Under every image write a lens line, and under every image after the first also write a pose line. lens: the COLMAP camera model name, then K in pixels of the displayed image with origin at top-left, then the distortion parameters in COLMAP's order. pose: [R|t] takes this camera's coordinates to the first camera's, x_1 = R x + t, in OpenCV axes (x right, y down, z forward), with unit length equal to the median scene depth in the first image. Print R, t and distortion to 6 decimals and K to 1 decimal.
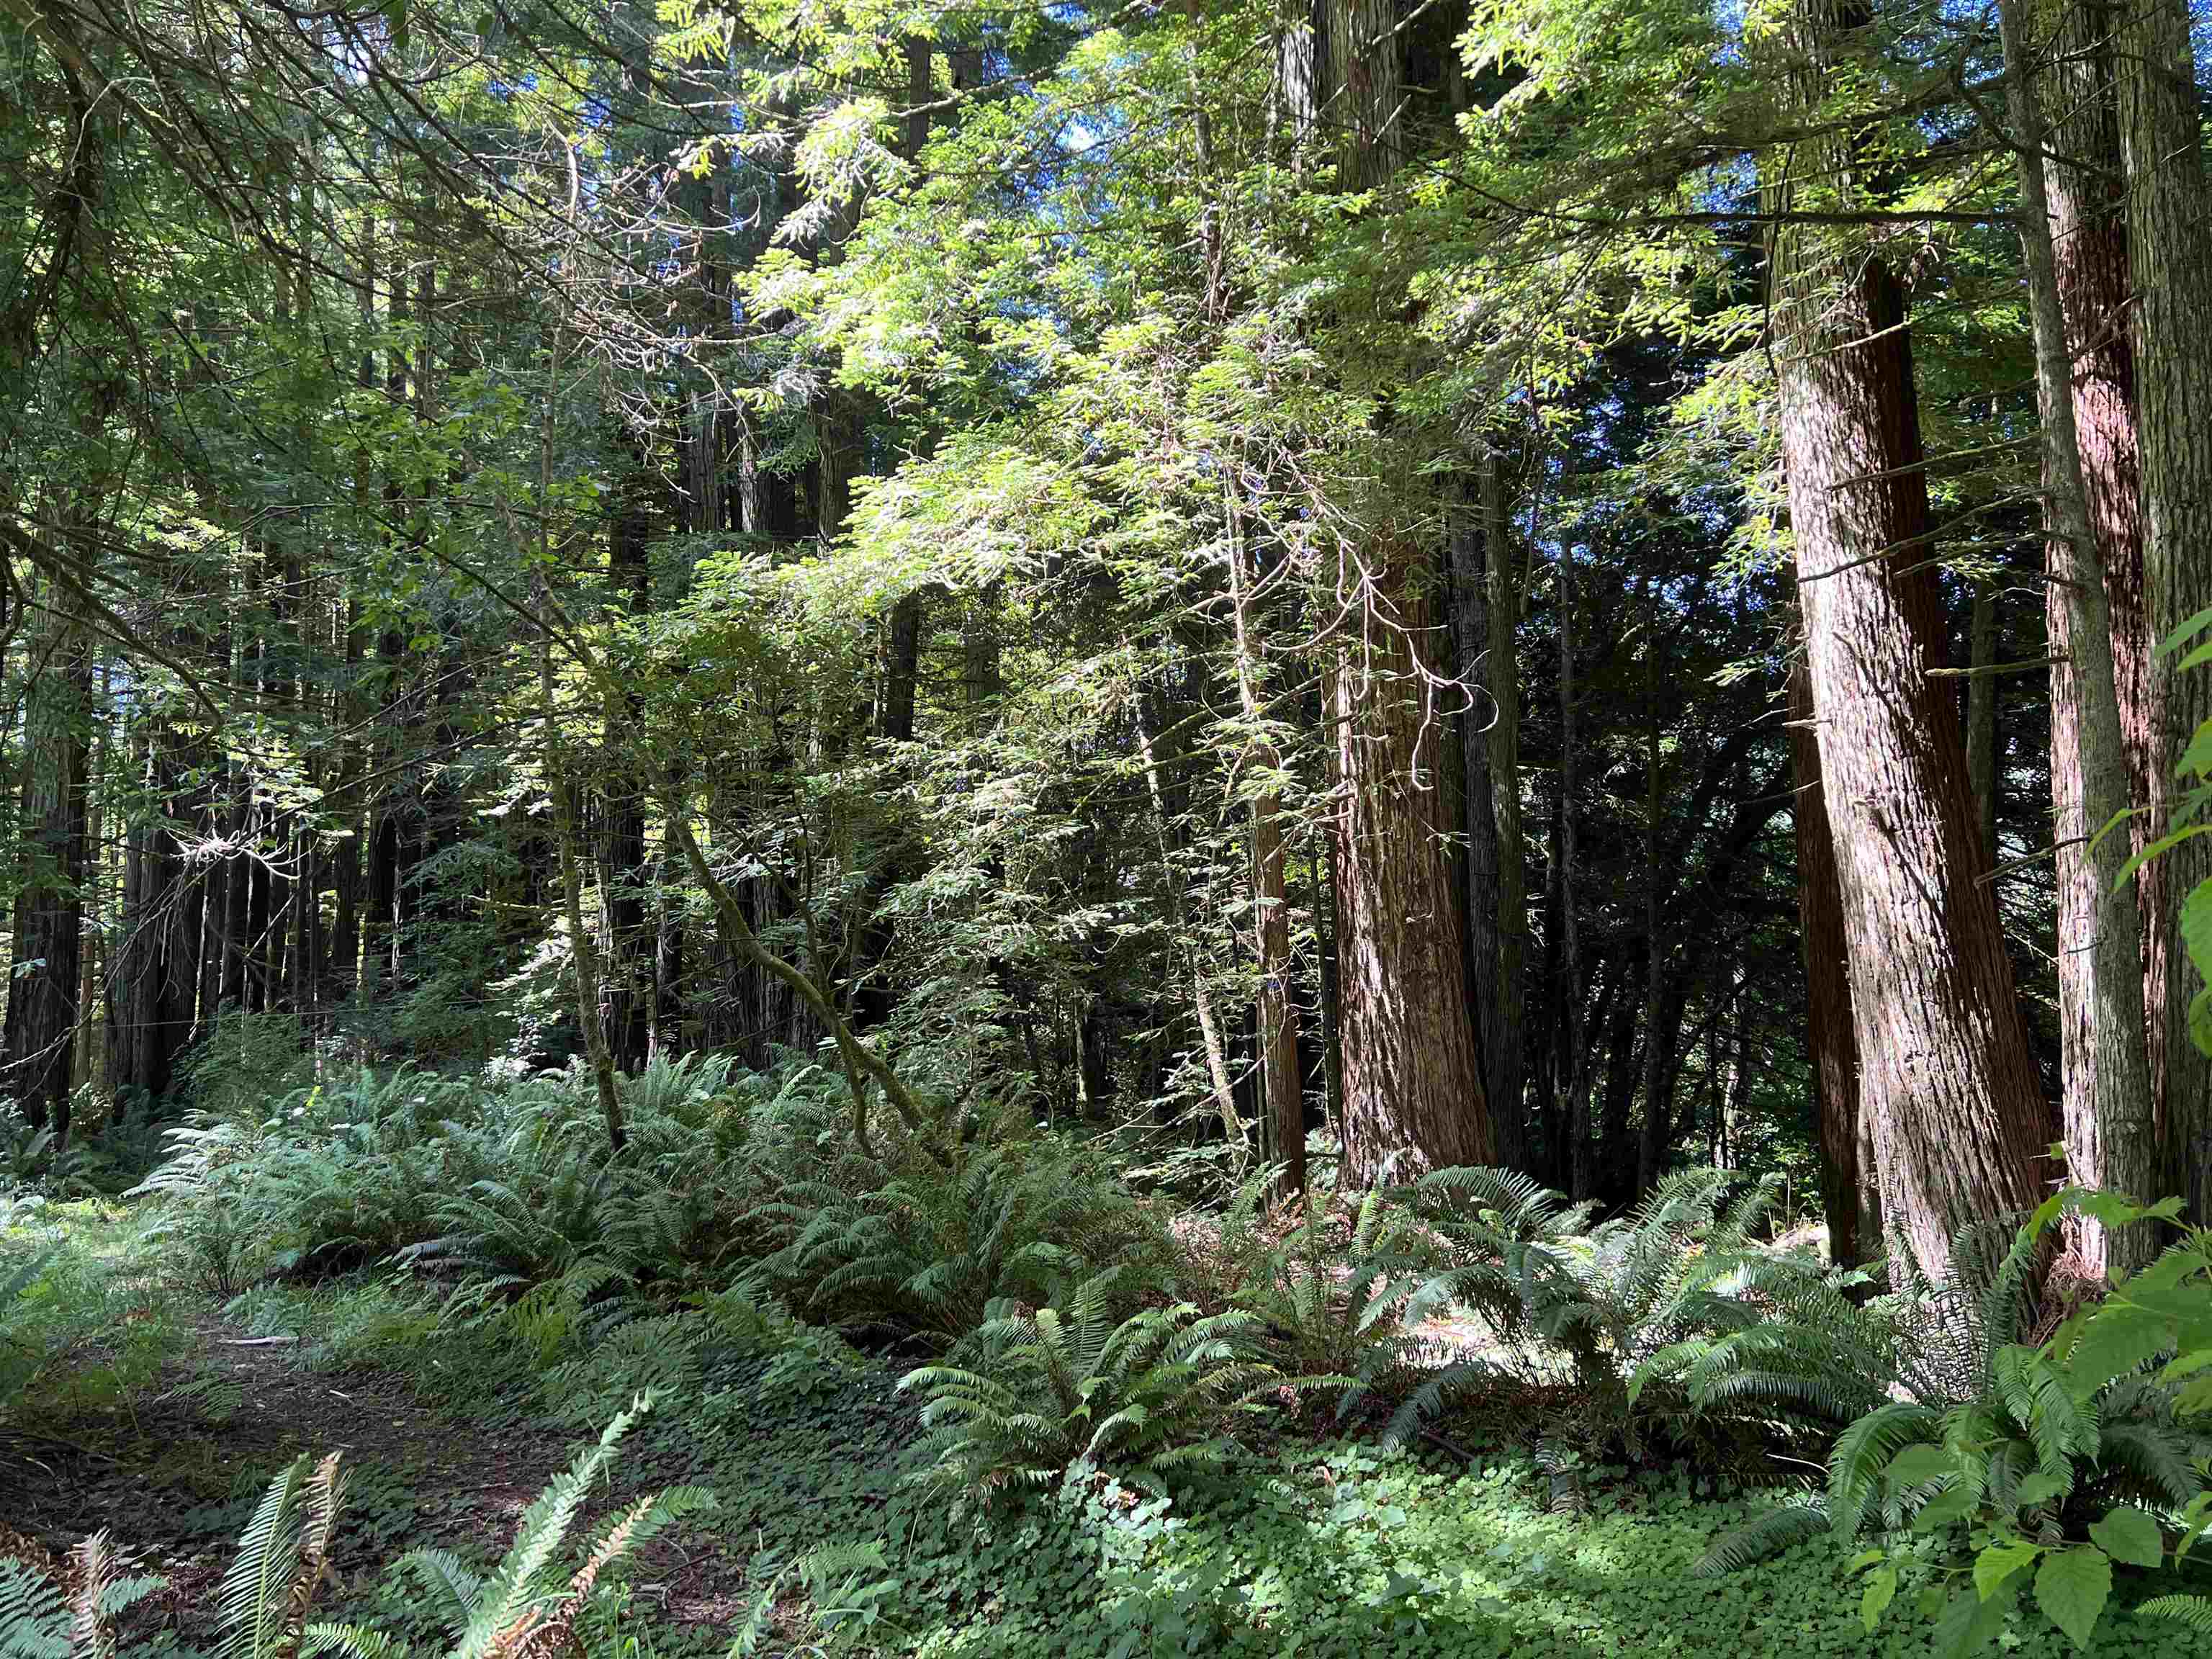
lens RADIAL K [[1669.6, 0, 1110.7], [0, 1669.6, 823.1], [0, 0, 1]] dist [0.050147, -0.052842]
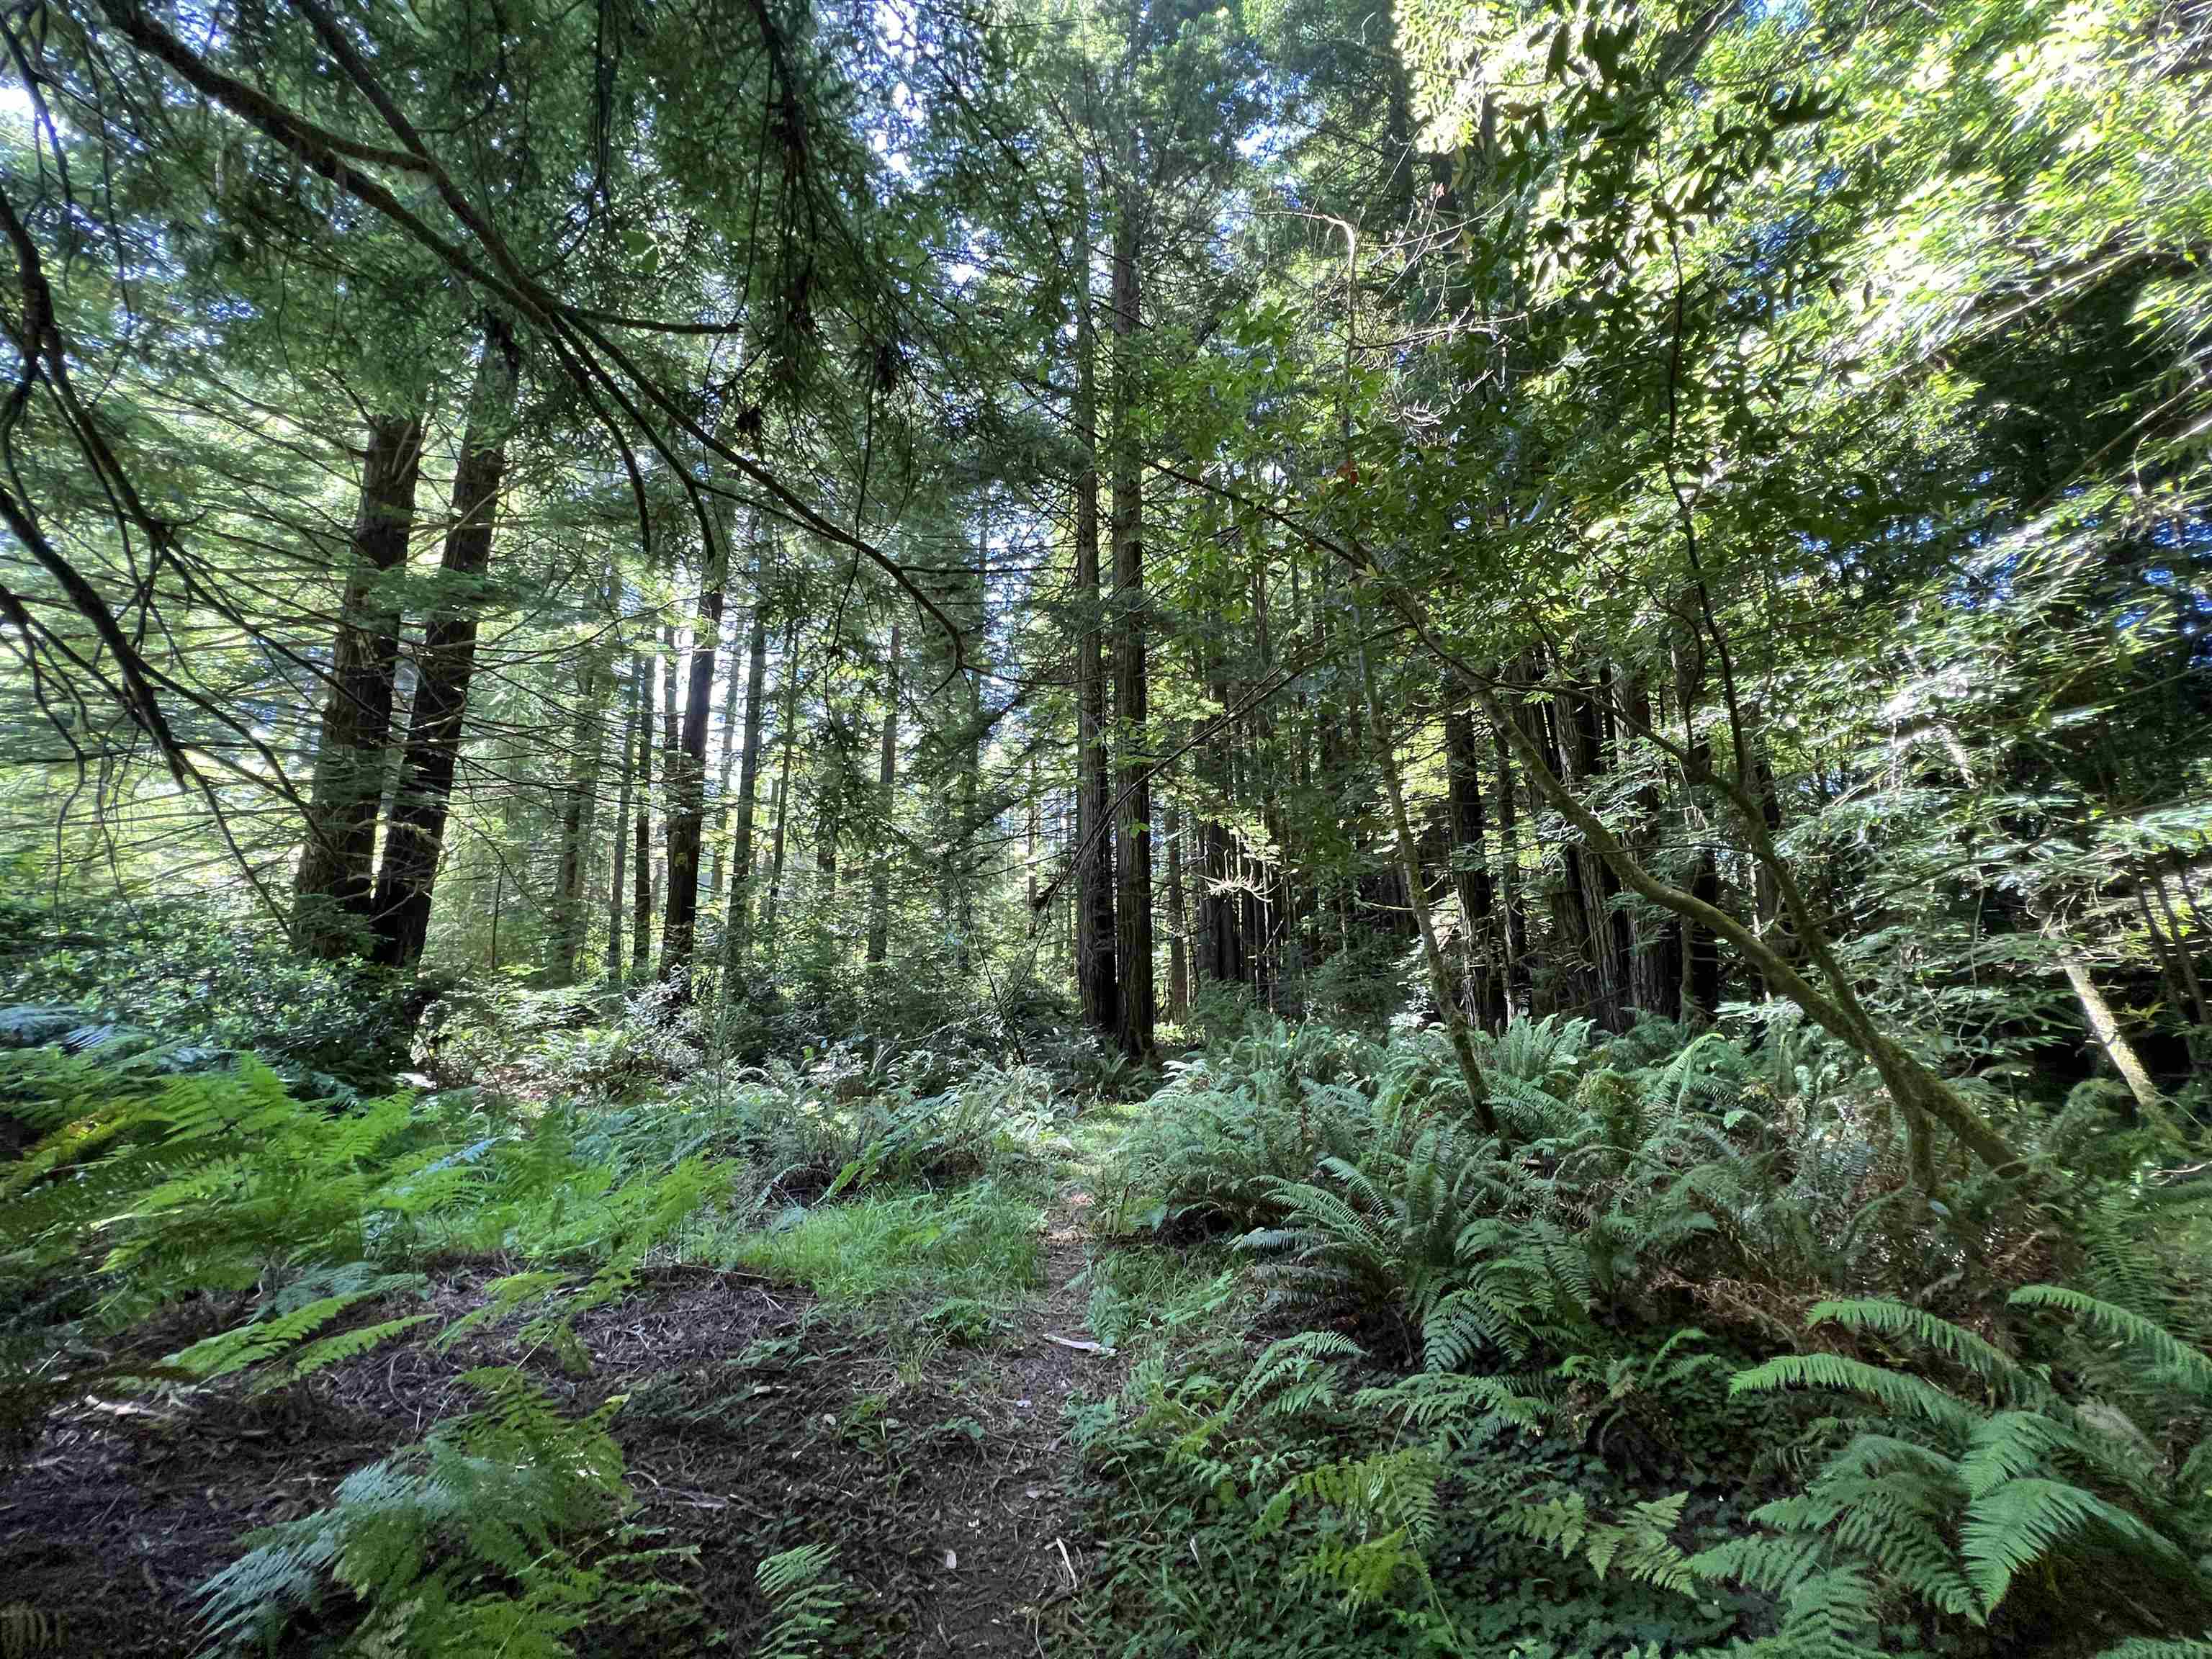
lens RADIAL K [[887.1, 0, 1104.8], [0, 887.1, 817.1], [0, 0, 1]] dist [-0.001613, -0.000057]
pose [[0.774582, -0.121673, -0.620659, -0.105873], [0.073565, 0.991993, -0.102659, 0.050072], [0.628180, 0.033859, 0.777331, 0.386117]]
